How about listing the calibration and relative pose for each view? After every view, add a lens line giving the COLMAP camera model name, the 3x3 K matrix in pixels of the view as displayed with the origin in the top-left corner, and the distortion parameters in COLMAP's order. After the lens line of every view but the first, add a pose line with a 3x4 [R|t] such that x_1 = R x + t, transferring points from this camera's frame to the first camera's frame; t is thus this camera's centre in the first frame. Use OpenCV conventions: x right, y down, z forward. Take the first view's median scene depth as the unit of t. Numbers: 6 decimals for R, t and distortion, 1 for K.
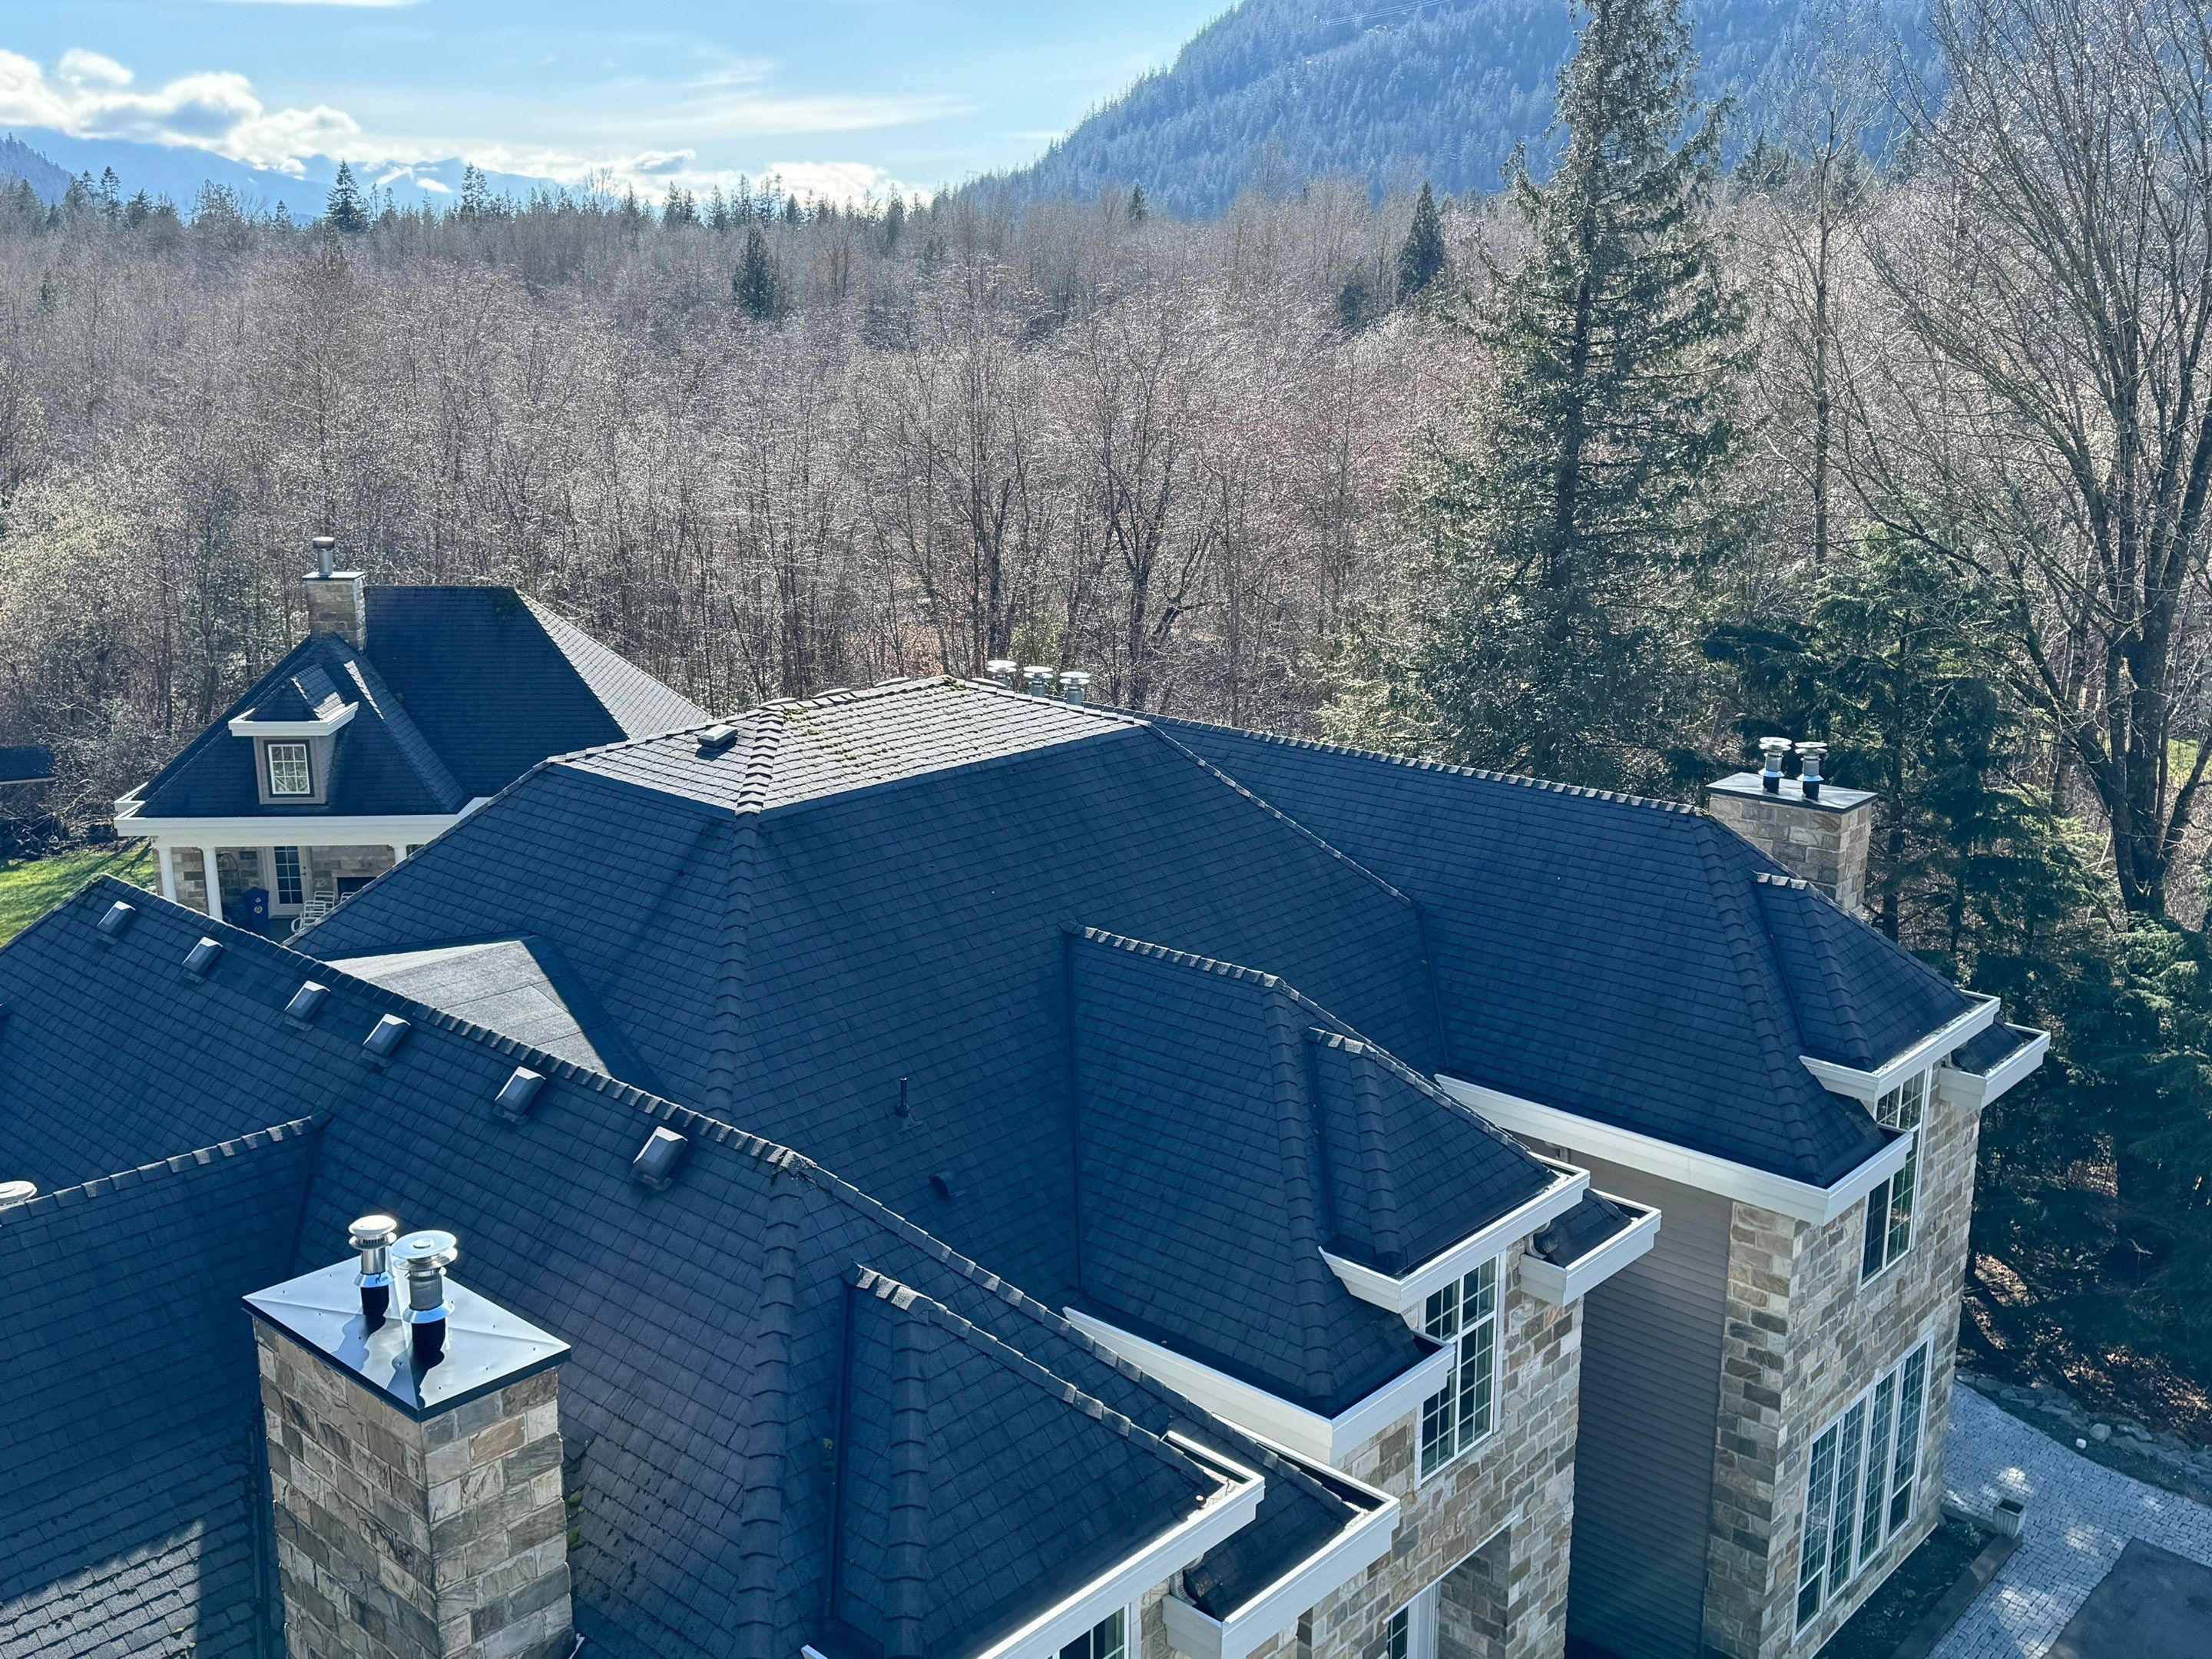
lens RADIAL K [[2154.7, 0, 1106.0], [0, 2154.7, 829.5], [0, 0, 1]] dist [0.102345, -0.010483]
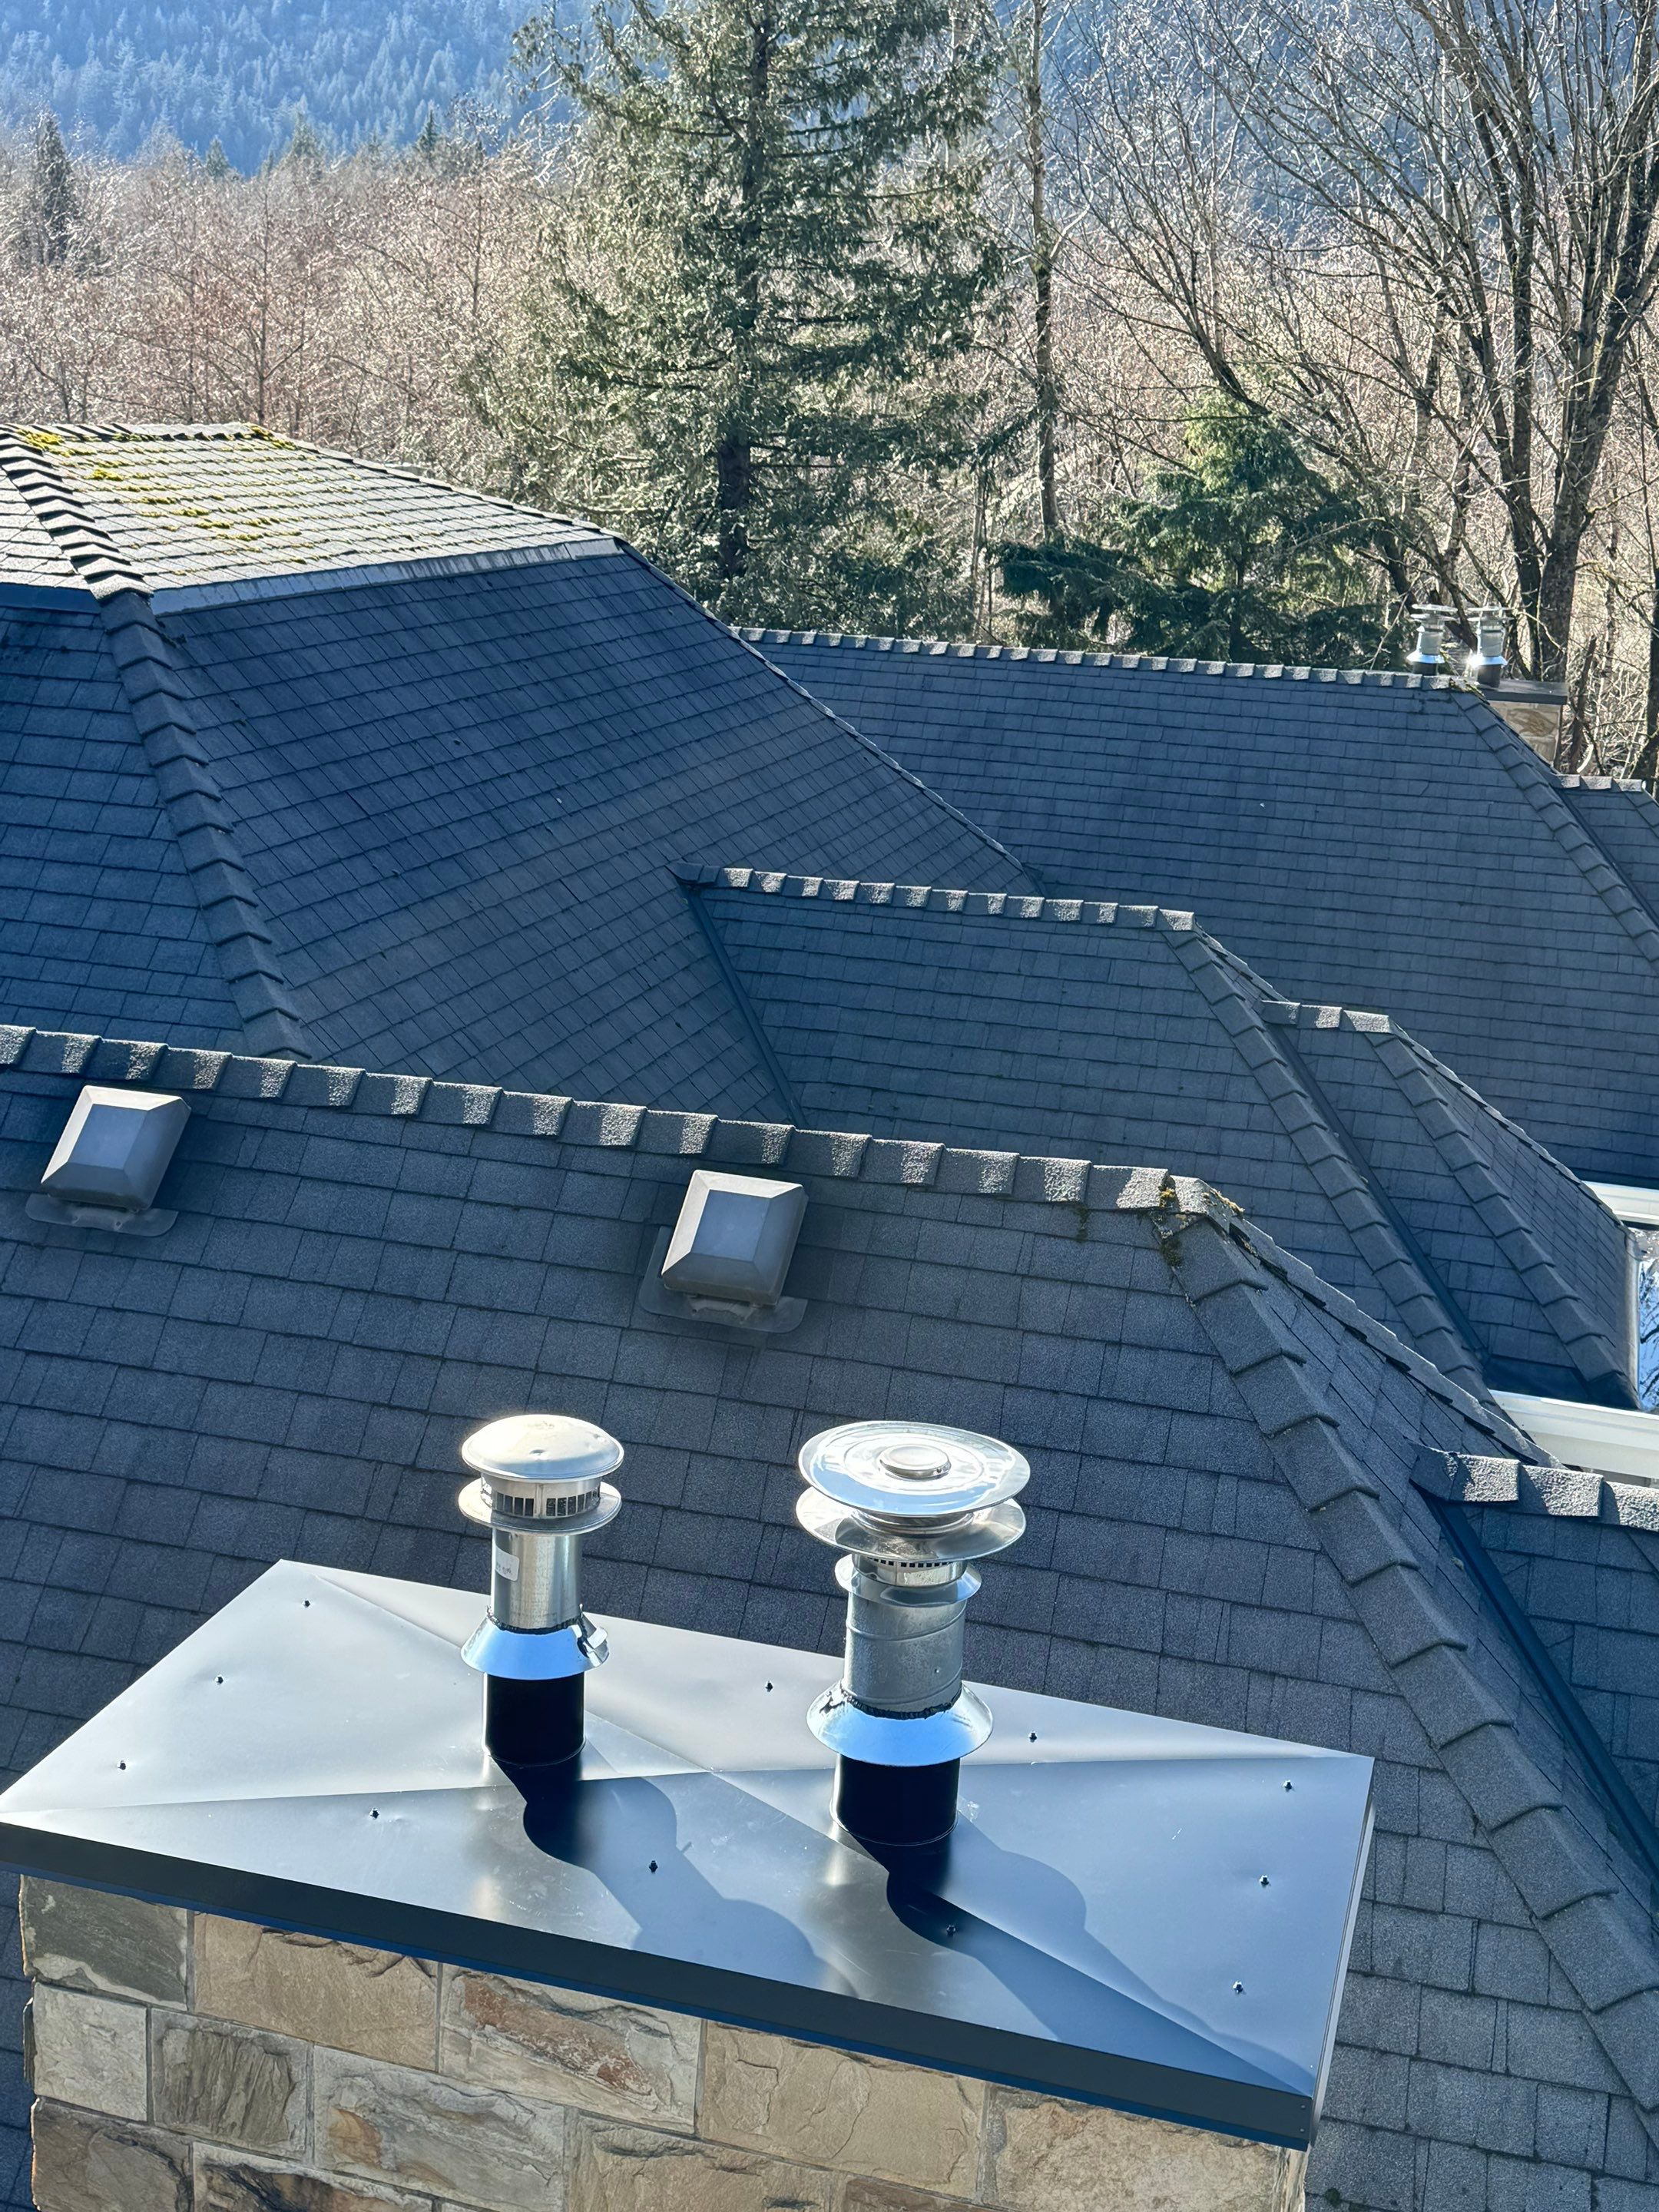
lens RADIAL K [[2725.8, 0, 829.5], [0, 2725.8, 1106.0], [0, 0, 1]] dist [0.215813, -0.459608]
pose [[0.905014, -0.080917, 0.417615, -0.233112], [0.070413, 0.996694, 0.040529, 0.068745], [-0.419513, -0.007274, 0.907720, 0.364160]]
